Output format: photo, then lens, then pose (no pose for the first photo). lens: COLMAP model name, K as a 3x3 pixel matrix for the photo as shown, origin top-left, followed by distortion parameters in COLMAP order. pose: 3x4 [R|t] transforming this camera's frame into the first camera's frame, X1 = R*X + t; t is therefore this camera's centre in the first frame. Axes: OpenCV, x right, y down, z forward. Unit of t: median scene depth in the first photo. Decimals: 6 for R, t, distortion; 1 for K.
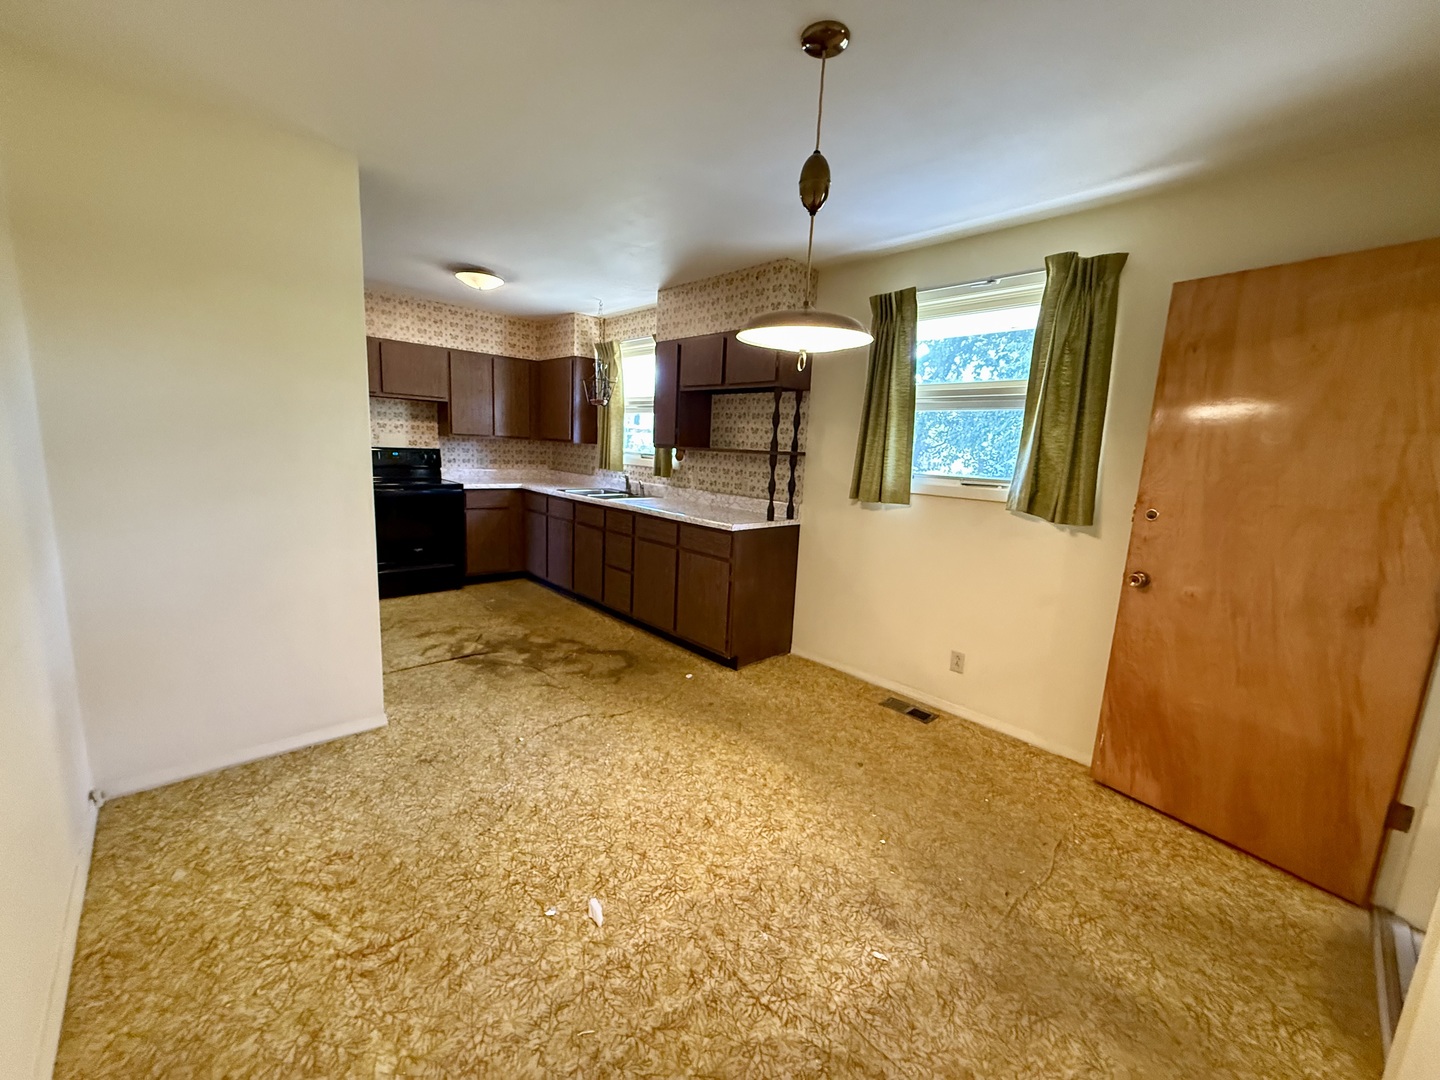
lens RADIAL K [[572.0, 0, 715.7], [0, 572.0, 543.6], [0, 0, 1]] dist [0.001223, -0.000681]
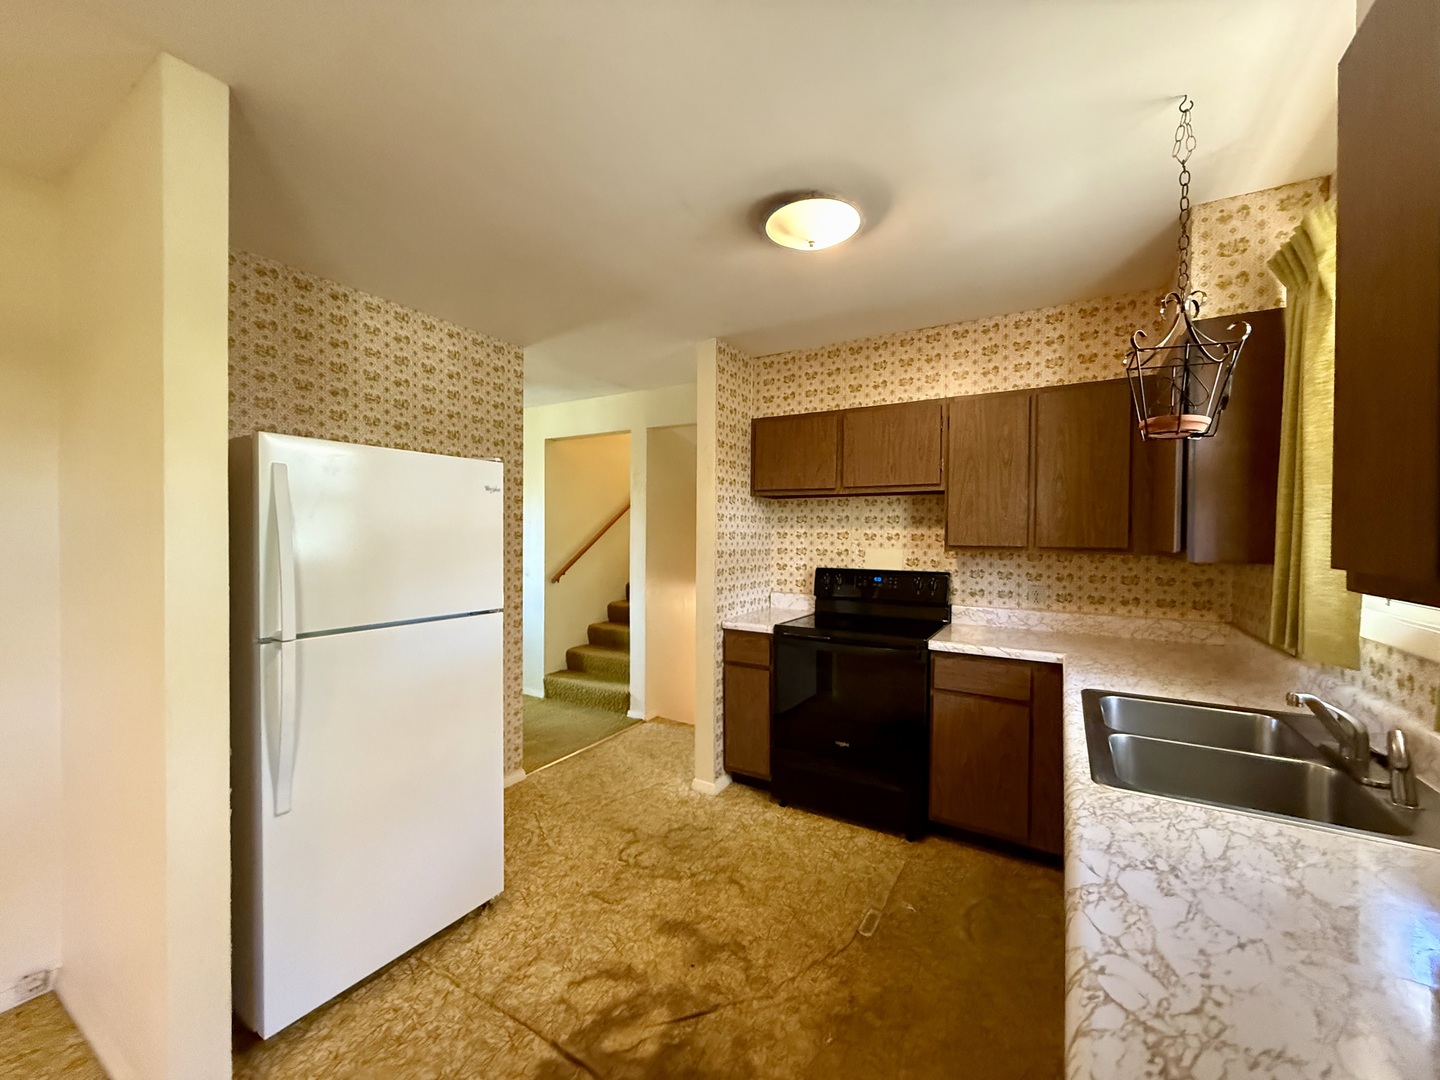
lens RADIAL K [[572.0, 0, 718.0], [0, 572.0, 542.6], [0, 0, 1]] dist [0.001223, -0.000681]
pose [[0.272521, -0.033944, -0.961551, 0.015400], [-0.159008, 0.984047, -0.079804, -0.157082], [0.948920, 0.174642, 0.262776, 0.873209]]
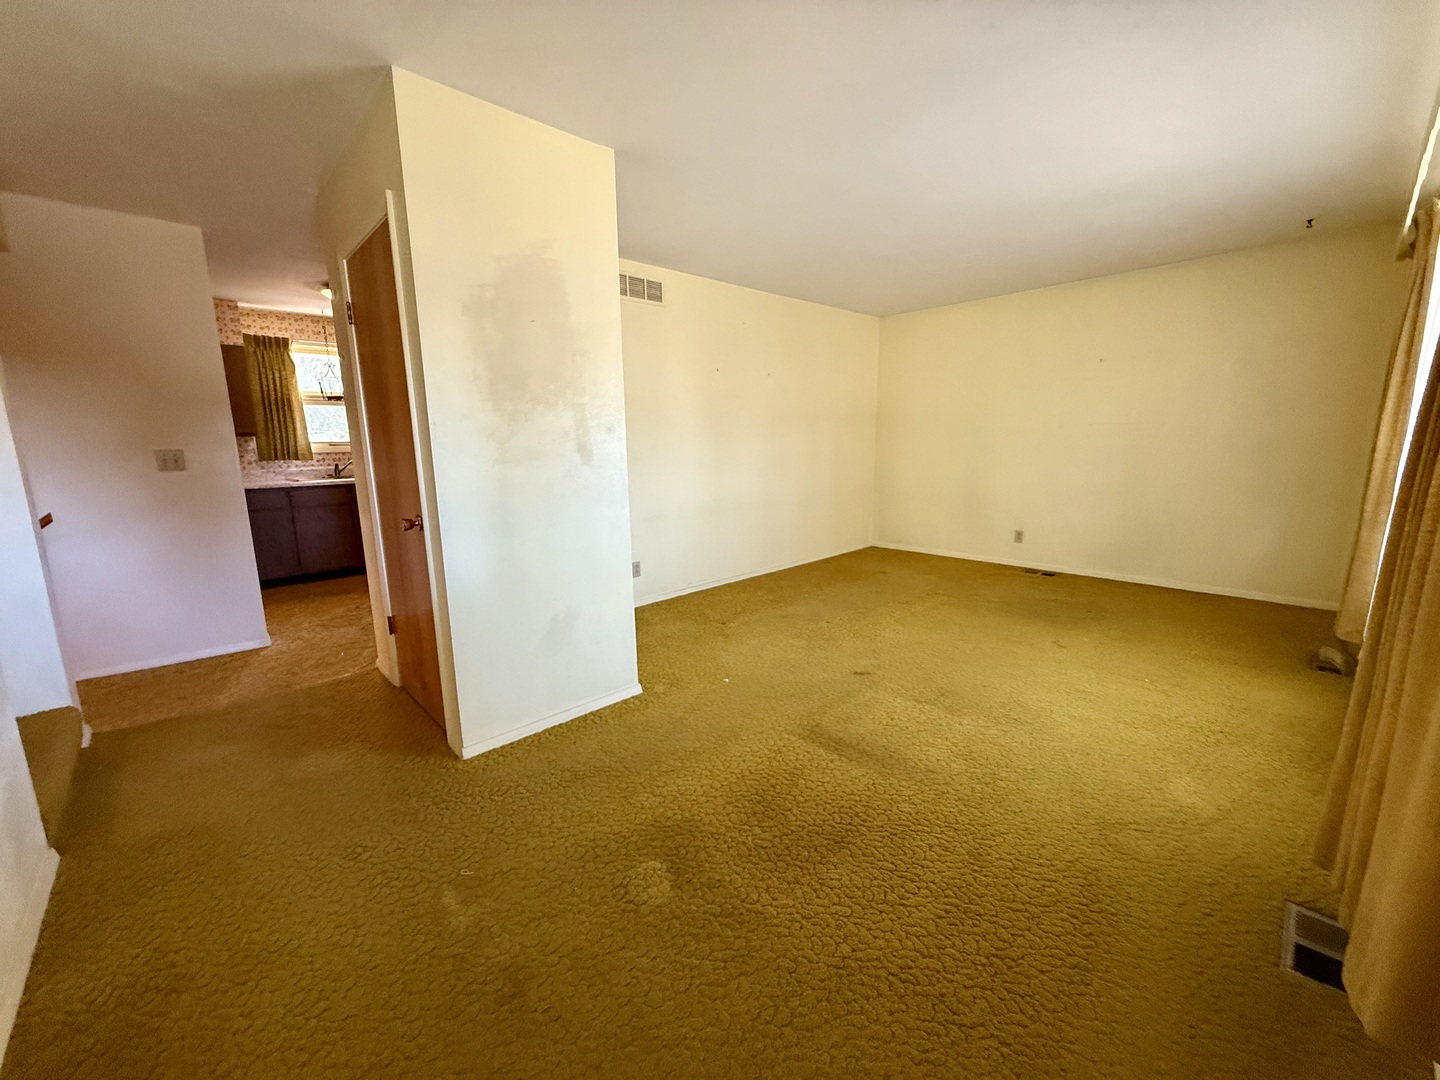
lens RADIAL K [[572.0, 0, 717.6], [0, 572.0, 545.4], [0, 0, 1]] dist [0.001223, -0.000681]
pose [[-0.002518, -0.235256, 0.971930, -1.712396], [0.181963, 0.955599, 0.231775, -0.112023], [-0.983302, 0.177439, 0.040402, 0.308827]]
